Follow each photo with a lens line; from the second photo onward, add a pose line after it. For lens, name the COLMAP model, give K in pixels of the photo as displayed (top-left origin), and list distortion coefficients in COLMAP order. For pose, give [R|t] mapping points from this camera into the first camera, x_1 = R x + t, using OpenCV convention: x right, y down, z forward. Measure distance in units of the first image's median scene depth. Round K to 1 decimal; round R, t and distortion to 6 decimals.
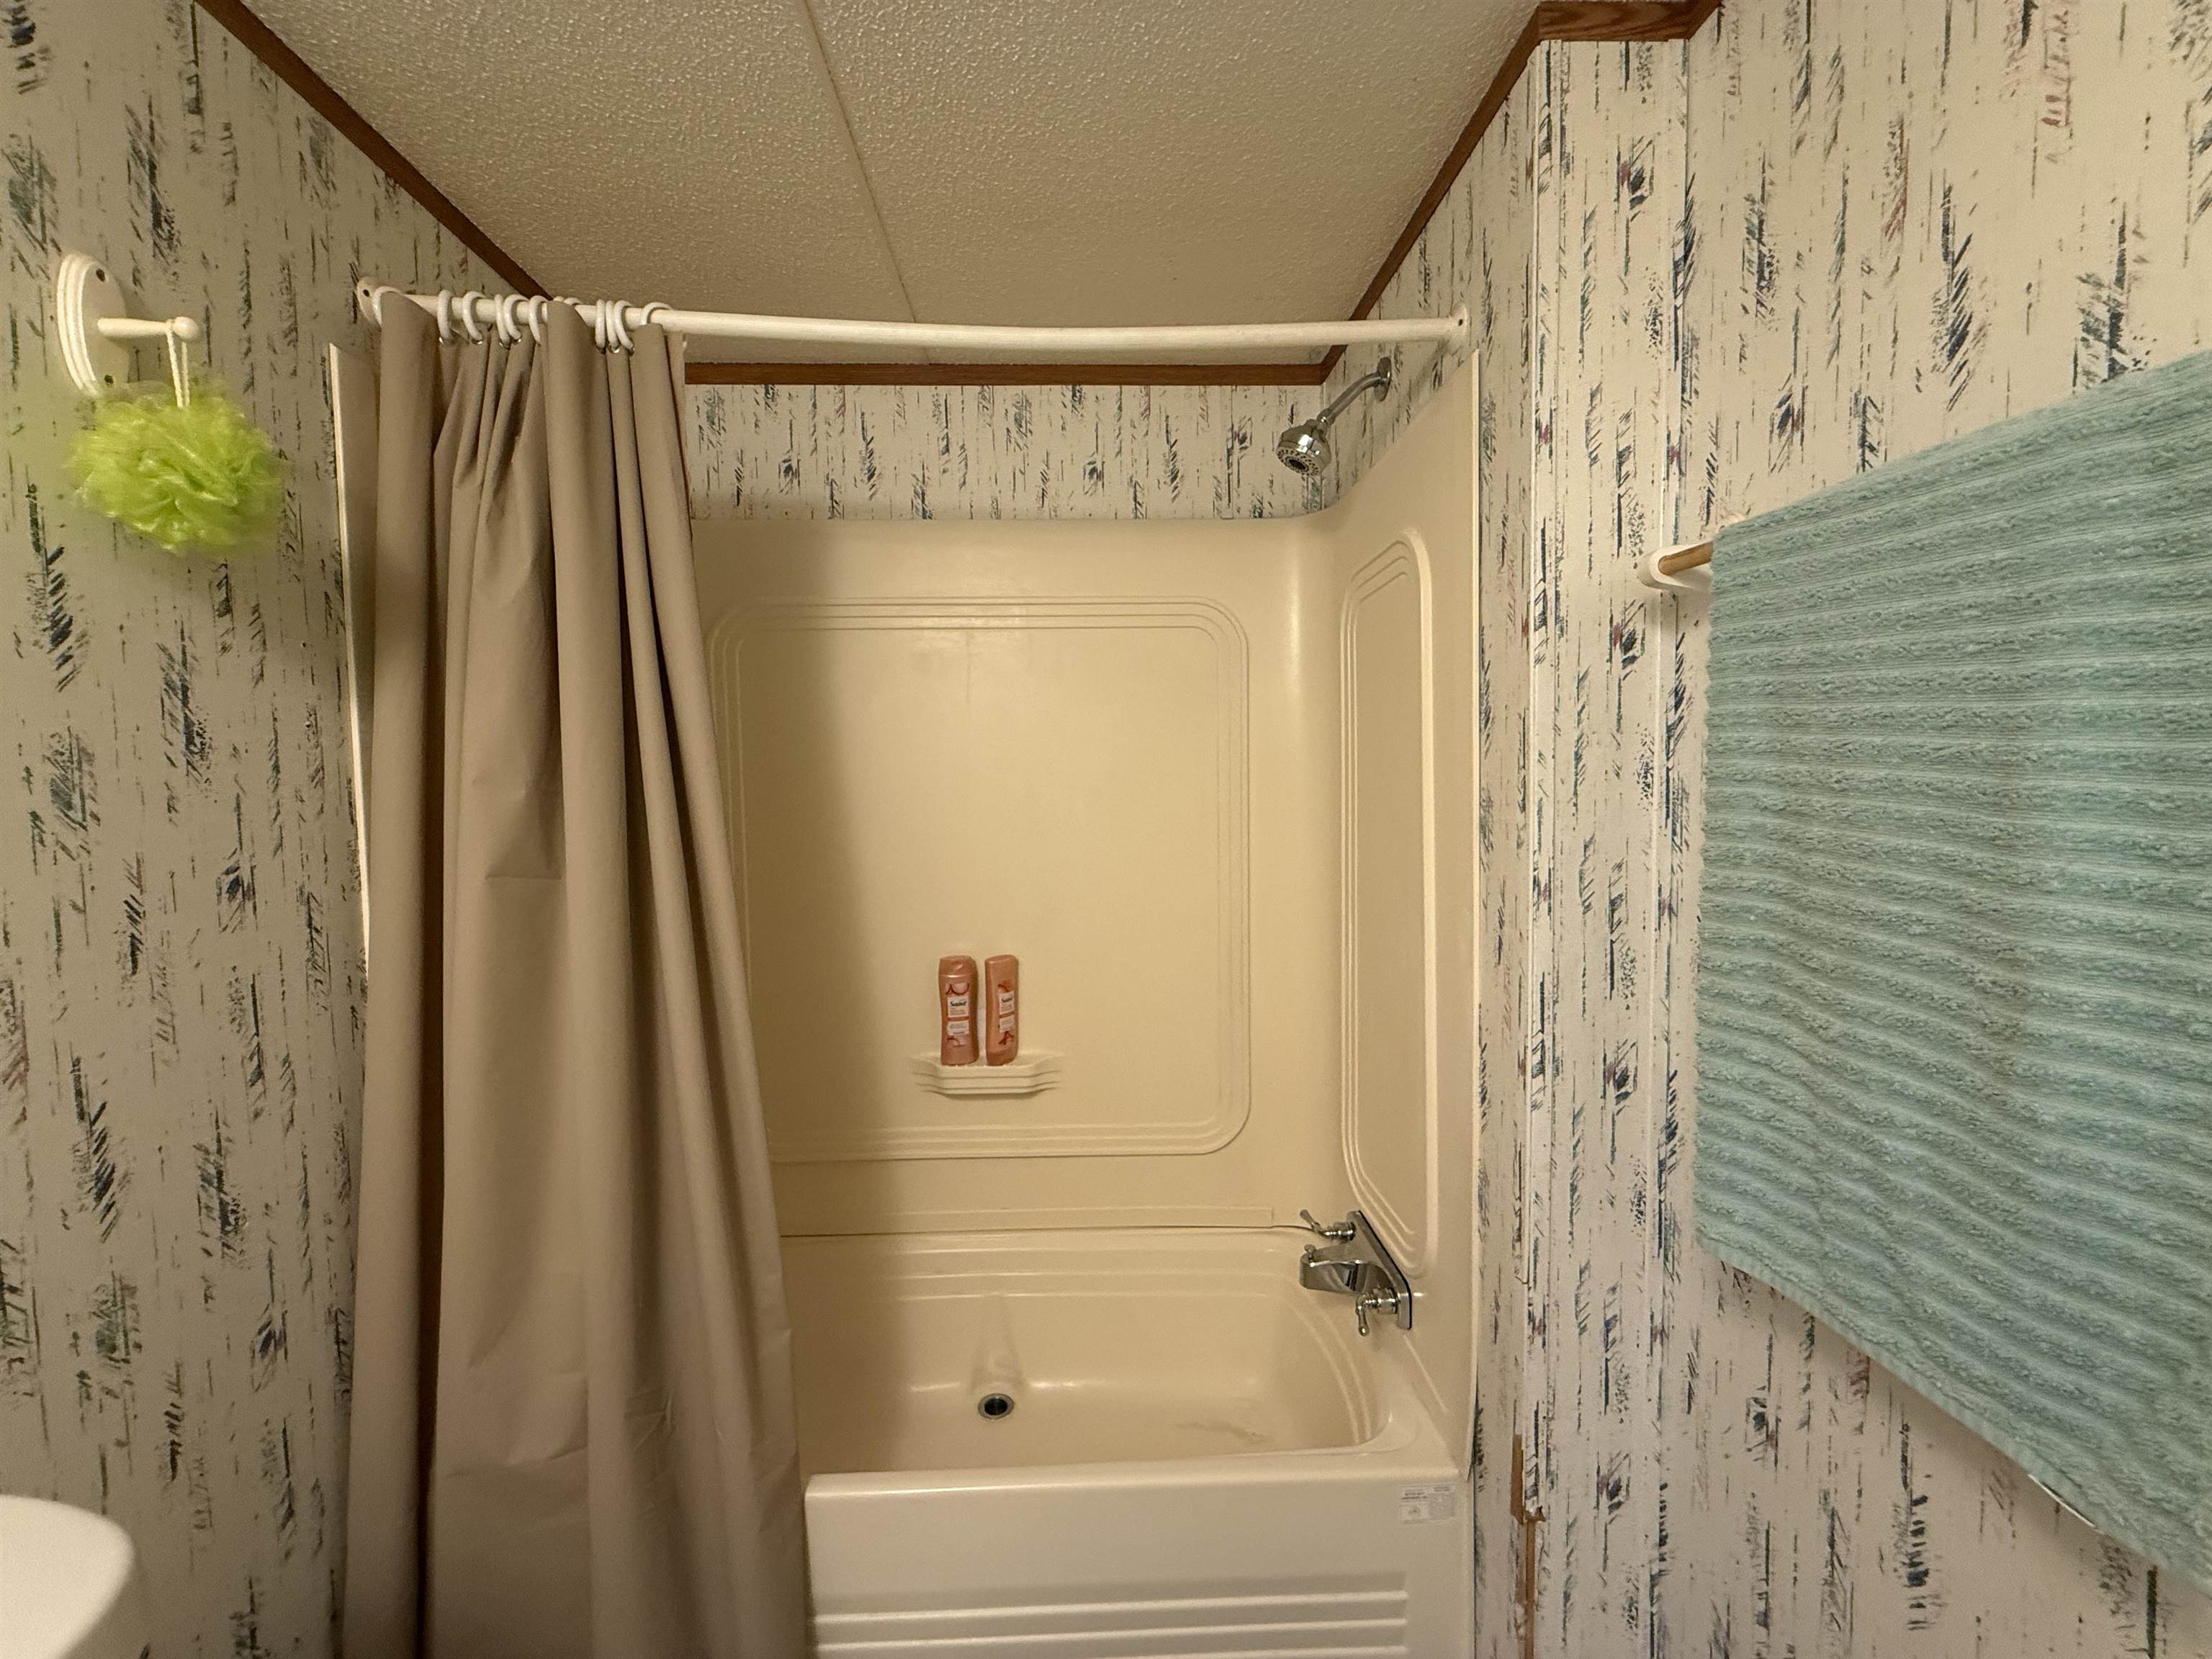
lens RADIAL K [[880.6, 0, 1100.0], [0, 880.6, 830.7], [0, 0, 1]] dist [0.000845, -0.000006]
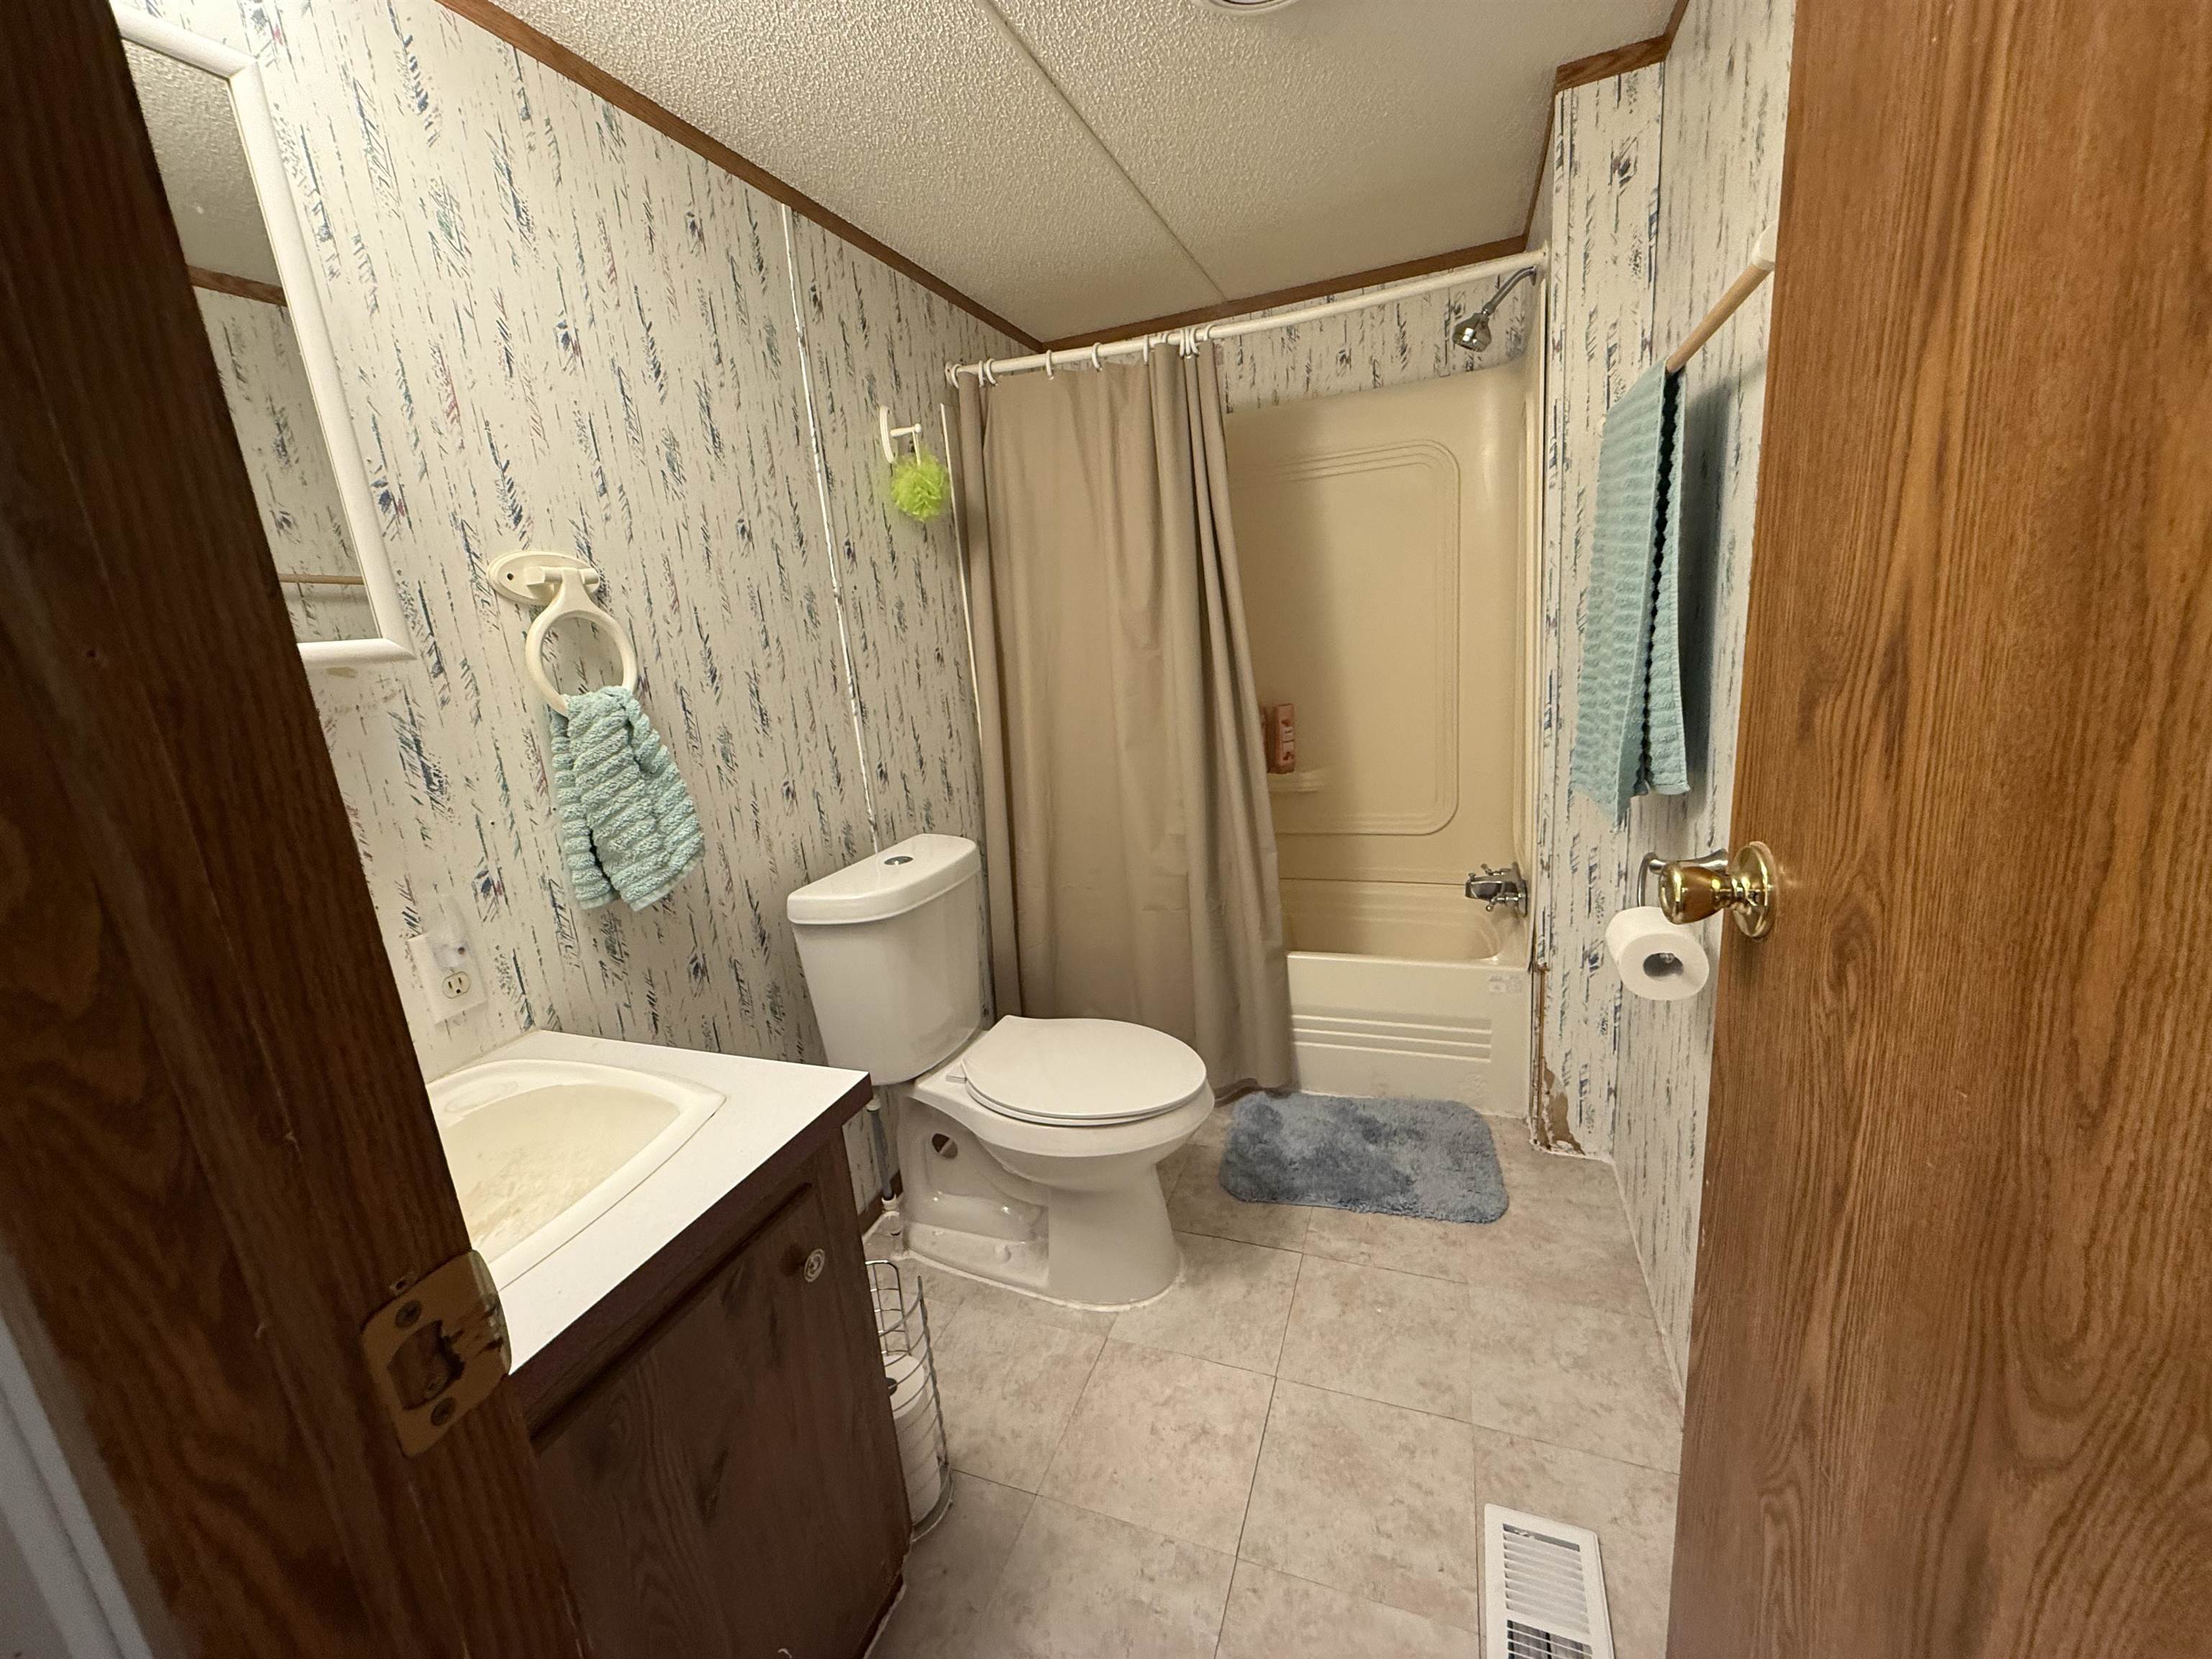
lens RADIAL K [[880.6, 0, 1100.0], [0, 880.6, 830.7], [0, 0, 1]] dist [0.000845, -0.000006]
pose [[0.917010, 0.023973, -0.398142, 0.384587], [0.054241, 0.981425, 0.184021, 0.103677], [0.395158, -0.190345, 0.898676, -1.028374]]
